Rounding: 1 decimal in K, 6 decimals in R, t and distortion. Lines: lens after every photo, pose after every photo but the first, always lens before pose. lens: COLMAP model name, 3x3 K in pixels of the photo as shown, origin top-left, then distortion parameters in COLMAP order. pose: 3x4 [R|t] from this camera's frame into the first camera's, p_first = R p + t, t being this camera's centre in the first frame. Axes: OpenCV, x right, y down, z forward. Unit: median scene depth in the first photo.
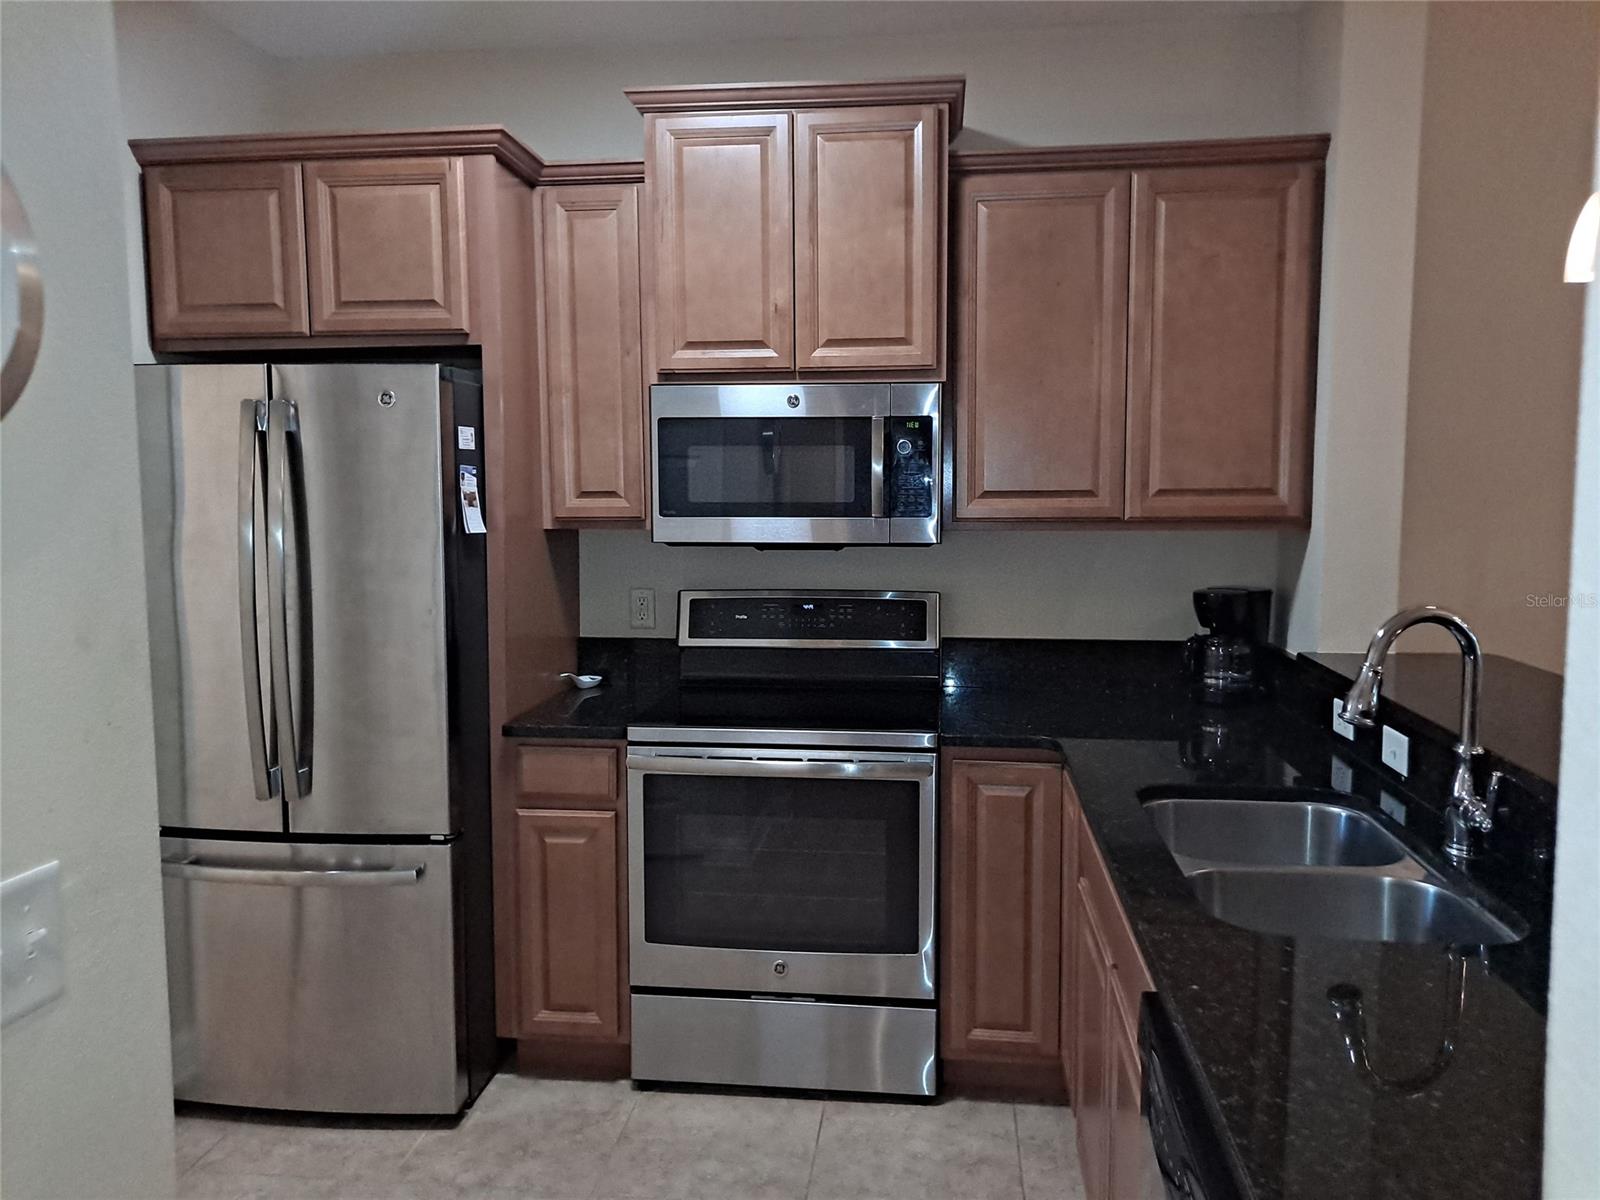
lens RADIAL K [[1146.9, 0, 817.7], [0, 1146.9, 577.6], [0, 0, 1]] dist [0.050940, -0.058641]
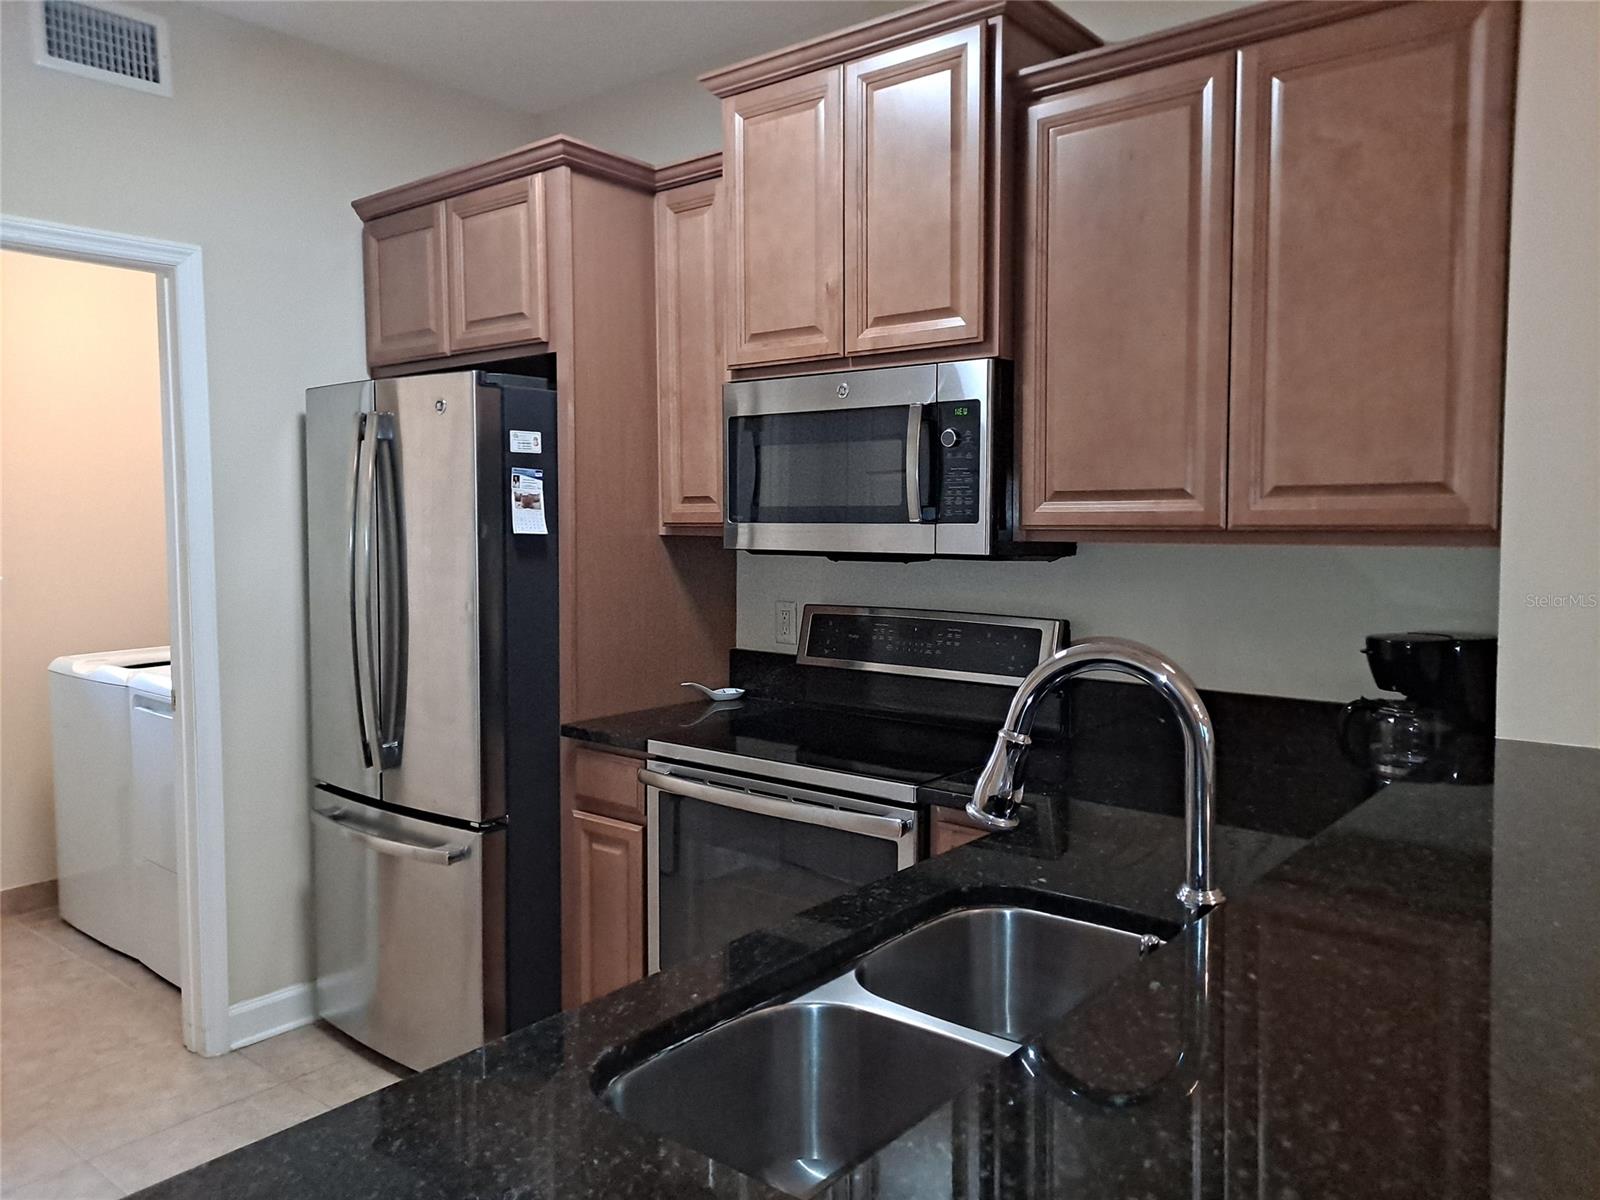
lens RADIAL K [[1146.9, 0, 817.7], [0, 1146.9, 577.6], [0, 0, 1]] dist [0.050940, -0.058641]
pose [[0.847574, 0.031625, -0.529734, 0.441654], [-0.047532, 0.998735, -0.016427, 0.004722], [0.528544, 0.039102, 0.848005, 0.252425]]
